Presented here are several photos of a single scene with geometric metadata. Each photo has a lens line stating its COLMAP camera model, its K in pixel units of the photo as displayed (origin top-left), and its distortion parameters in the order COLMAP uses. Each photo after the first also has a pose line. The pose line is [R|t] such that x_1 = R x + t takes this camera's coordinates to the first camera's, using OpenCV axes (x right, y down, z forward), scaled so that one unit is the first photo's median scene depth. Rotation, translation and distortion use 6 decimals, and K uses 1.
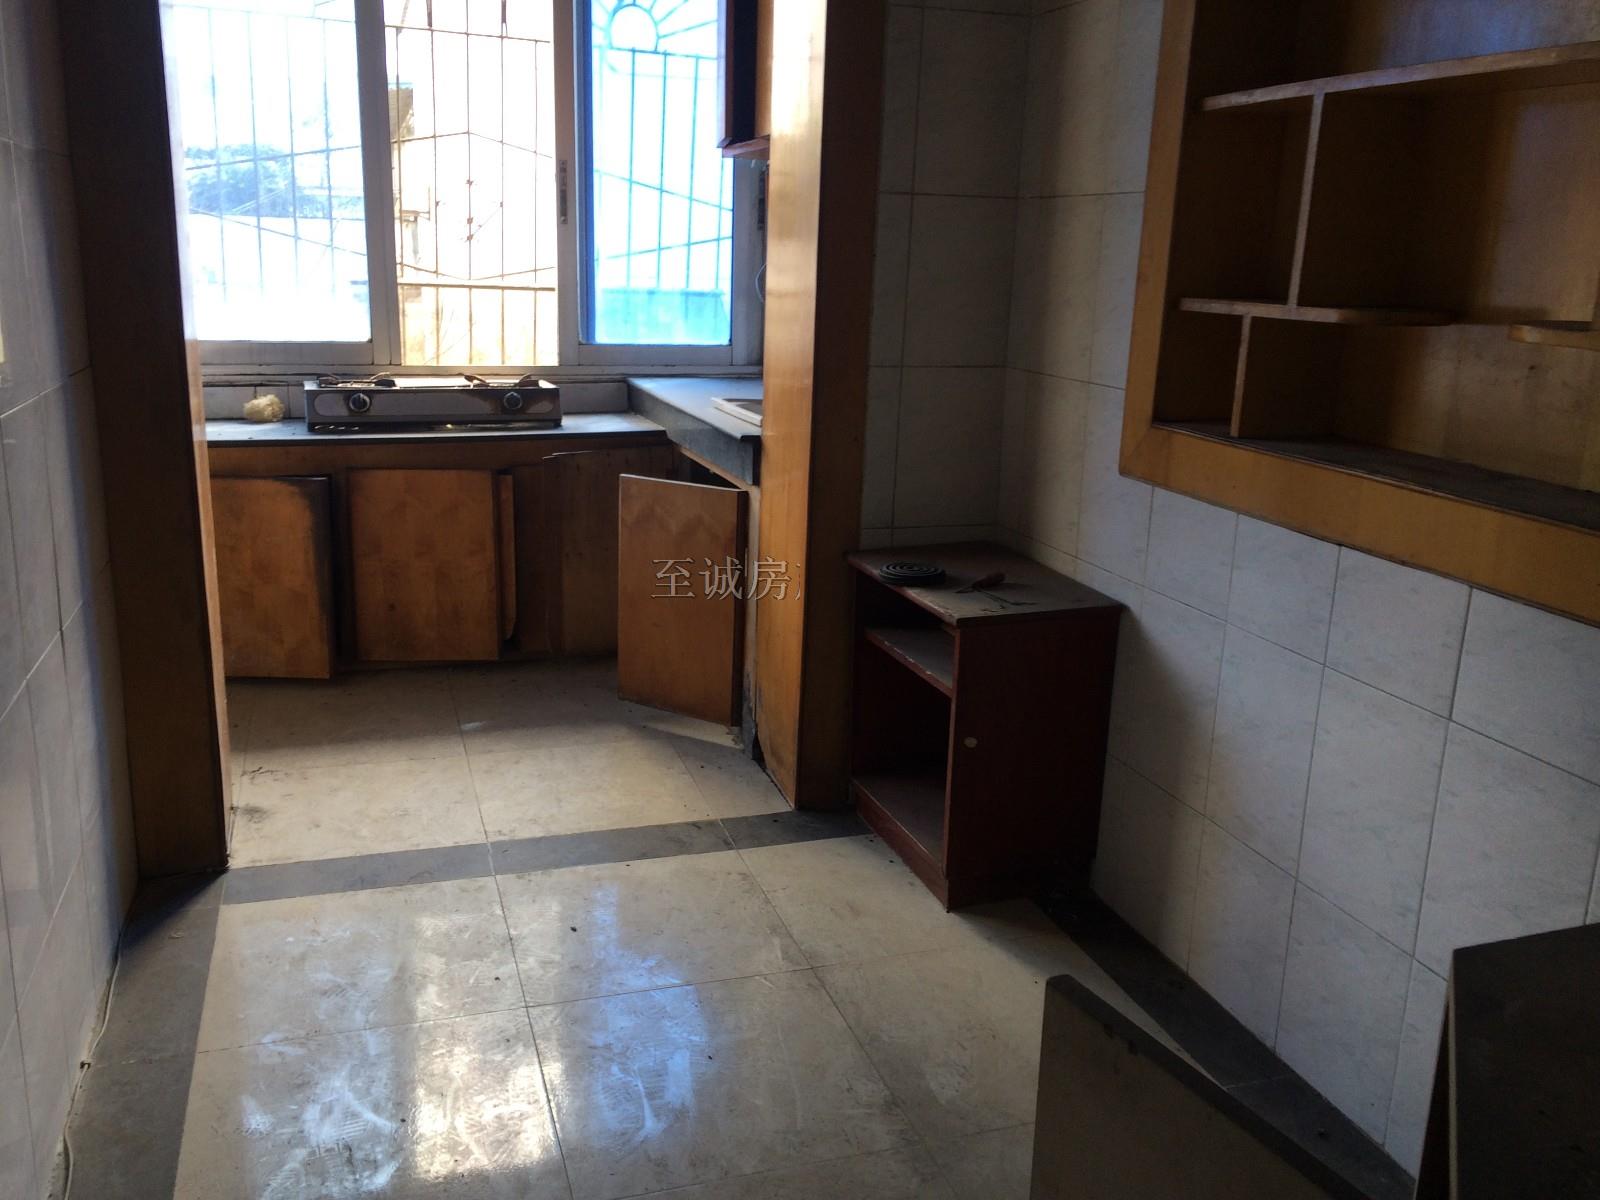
lens RADIAL K [[1341.4, 0, 801.0], [0, 1341.4, 597.9], [0, 0, 1]] dist [0.014224, 0.002891]
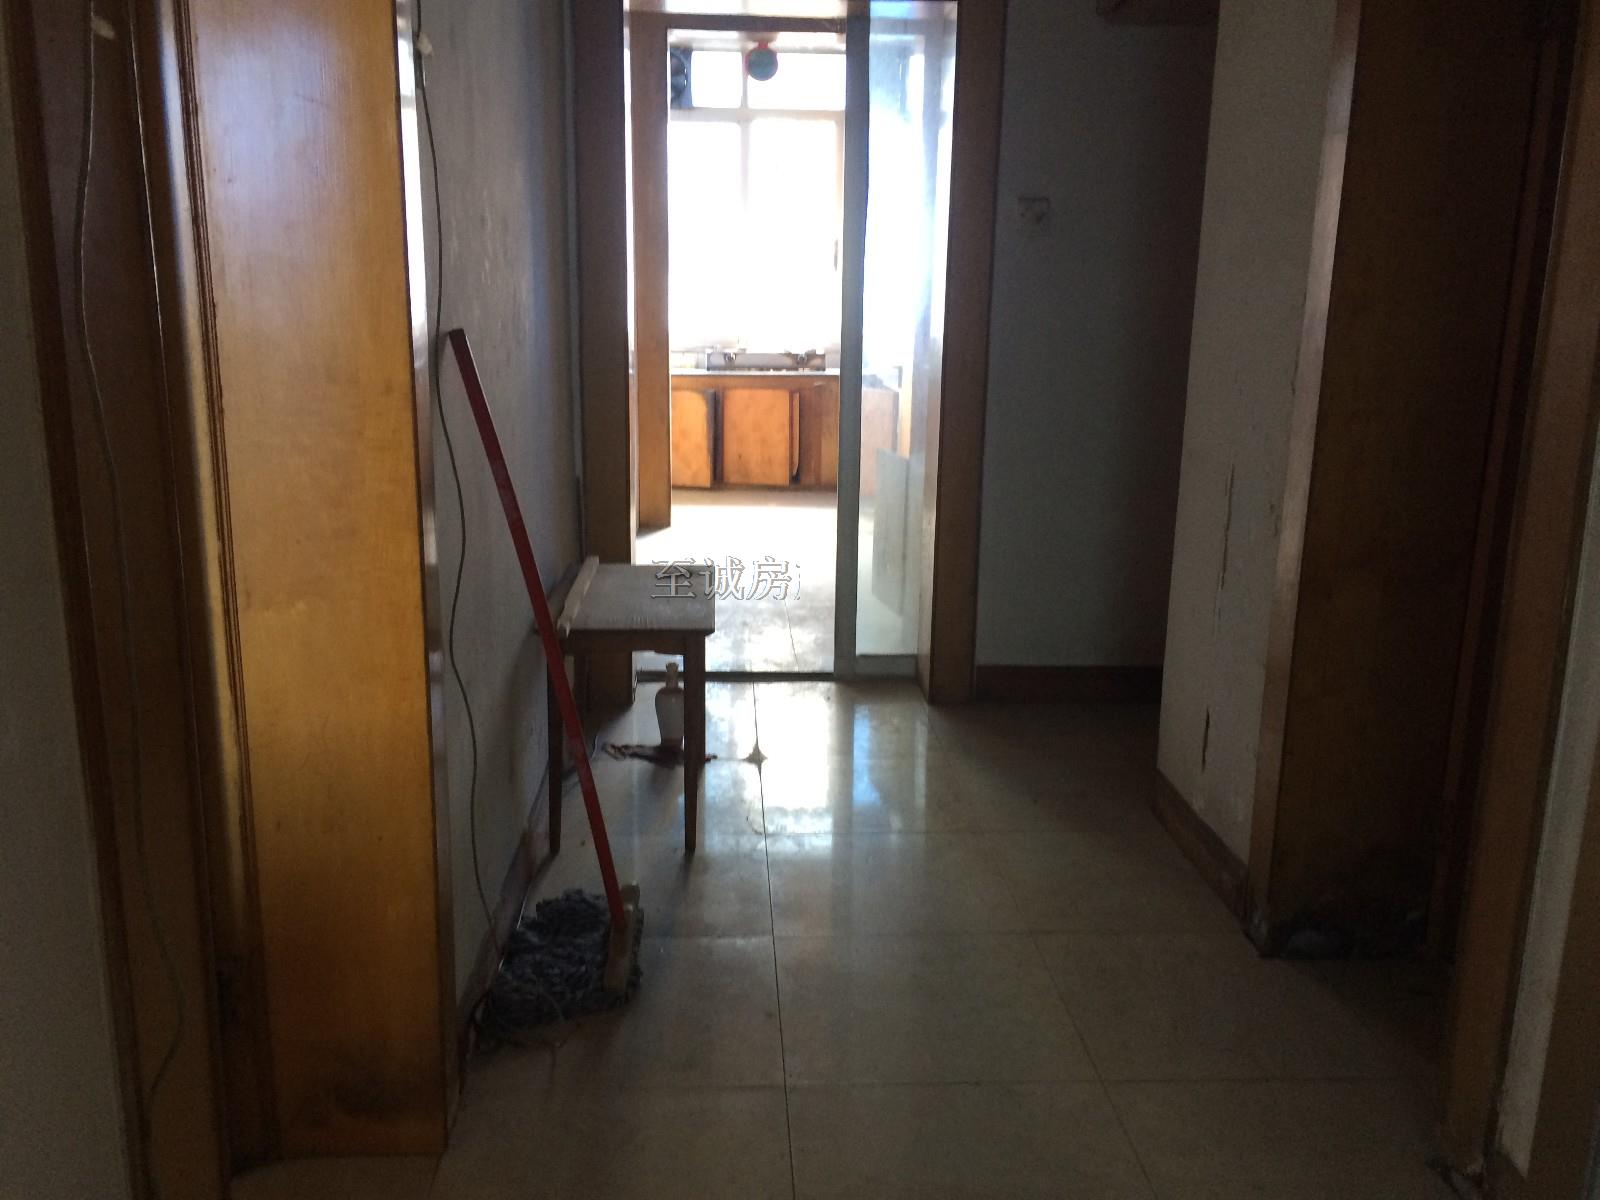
lens RADIAL K [[1341.4, 0, 798.2], [0, 1341.4, 600.0], [0, 0, 1]] dist [0.014224, 0.002891]
pose [[0.964917, 0.038791, -0.259673, 0.332383], [-0.046996, 0.998570, -0.025463, 0.279339], [0.258314, 0.036773, 0.965361, -0.980261]]
